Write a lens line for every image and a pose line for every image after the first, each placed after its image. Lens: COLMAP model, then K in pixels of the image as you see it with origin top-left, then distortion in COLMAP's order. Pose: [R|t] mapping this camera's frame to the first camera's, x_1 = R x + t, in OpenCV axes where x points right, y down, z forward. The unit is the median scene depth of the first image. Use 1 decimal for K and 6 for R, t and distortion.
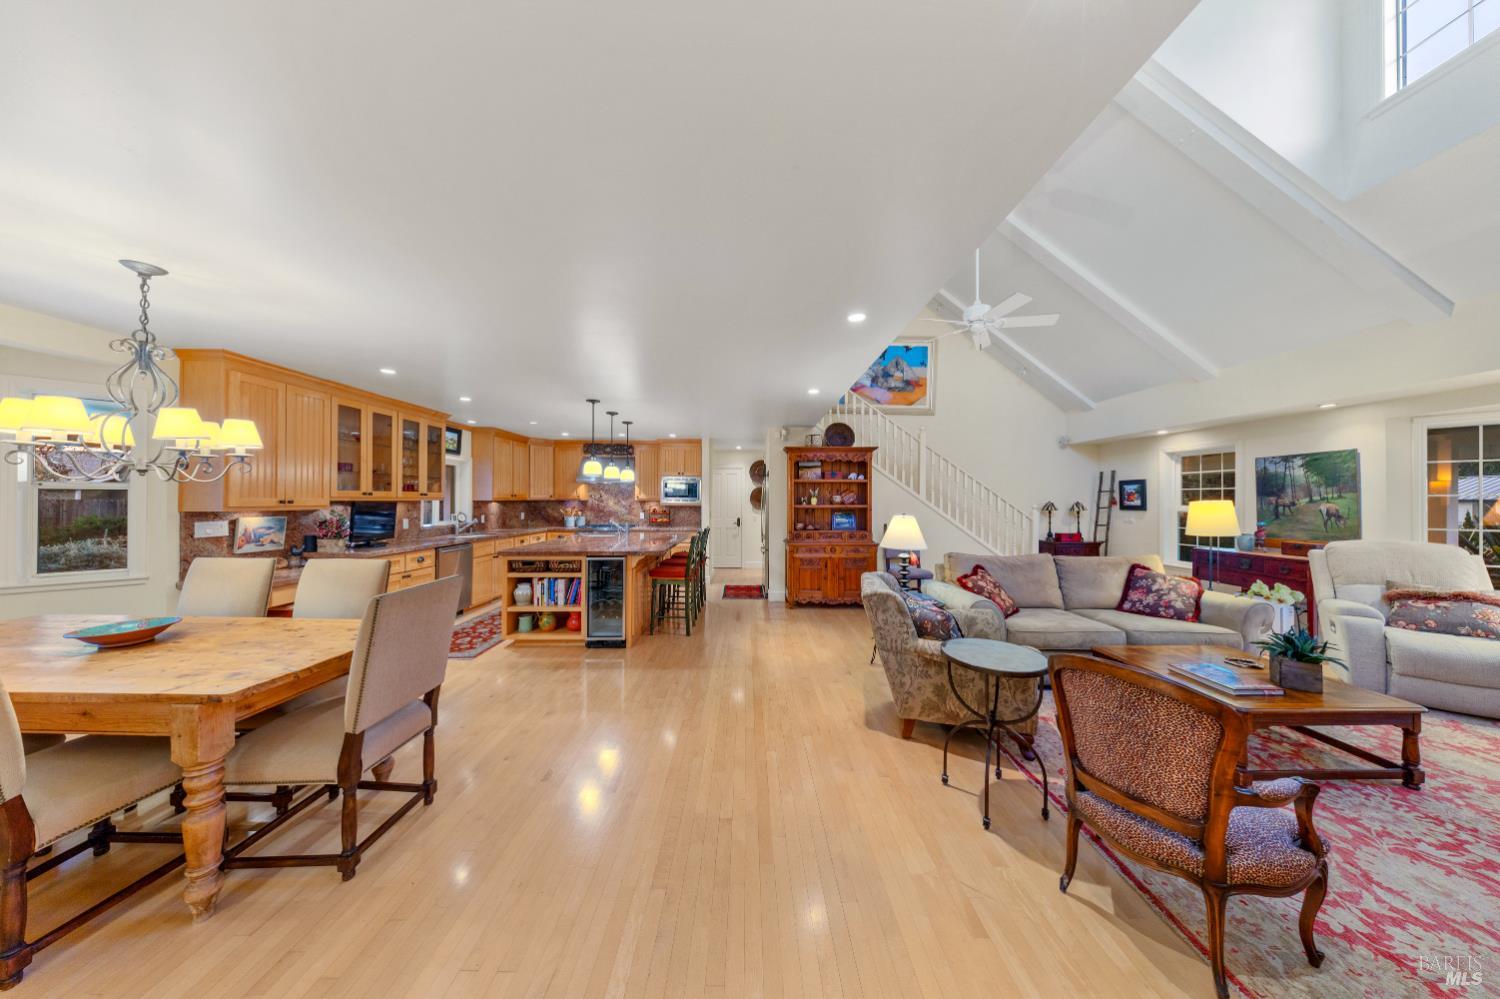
lens RADIAL K [[436.7, 0, 750.3], [0, 436.7, 500.1], [0, 0, 1]] dist [-0.000406, -0.000154]
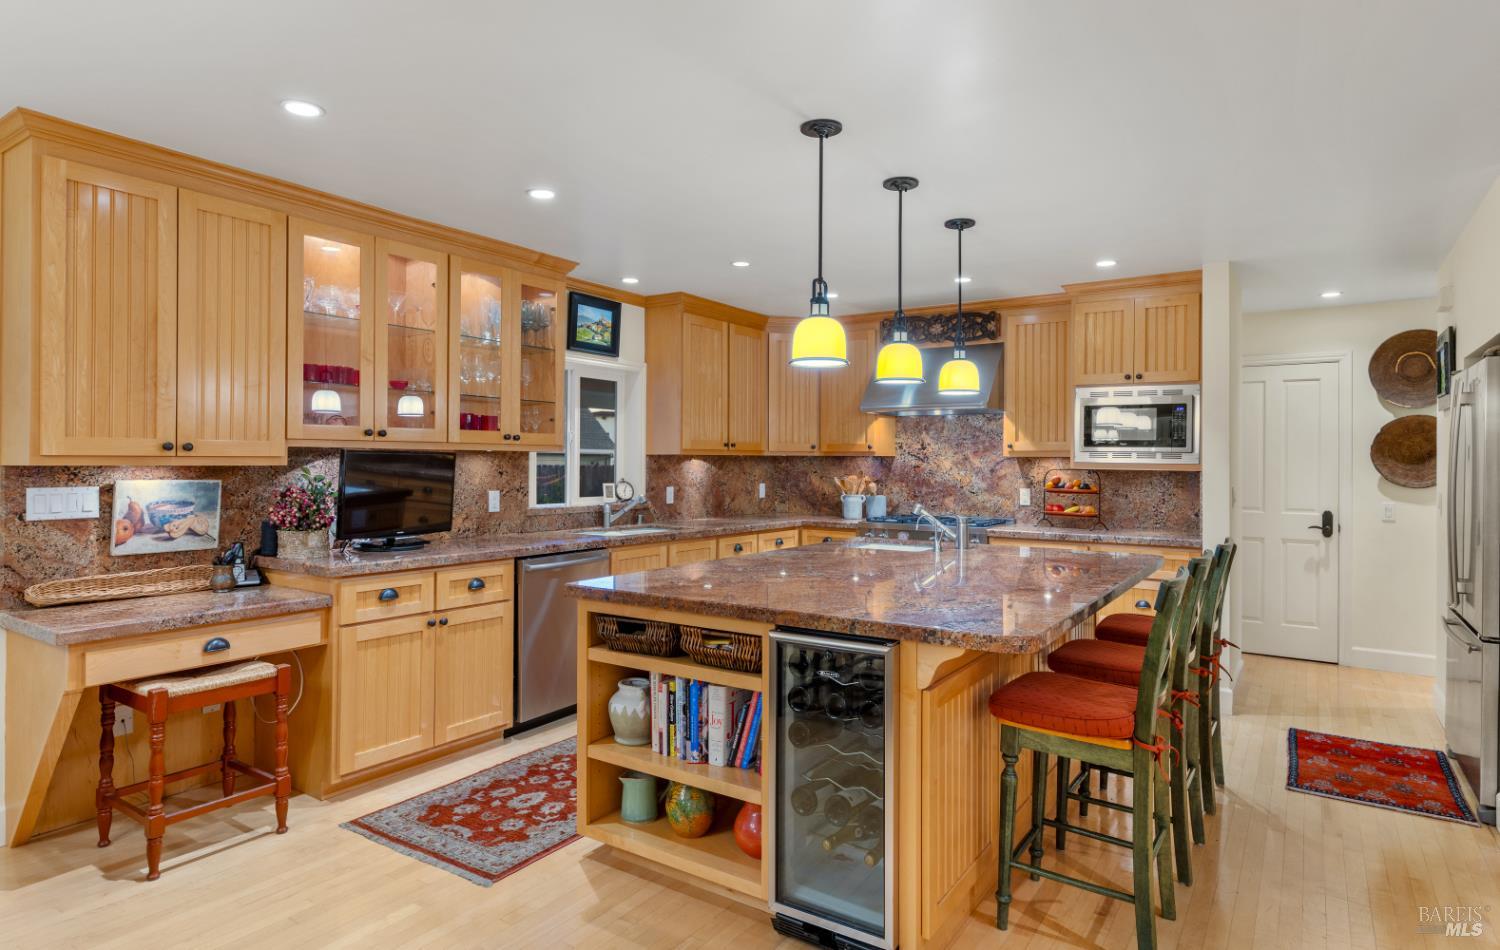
lens RADIAL K [[824.0, 0, 761.6], [0, 824.0, 459.1], [0, 0, 1]] dist [0.019658, -0.001220]
pose [[0.826827, -0.001170, -0.562455, -0.045746], [-0.003267, 0.999971, -0.006881, 0.012818], [0.562447, 0.007527, 0.826799, 0.386268]]
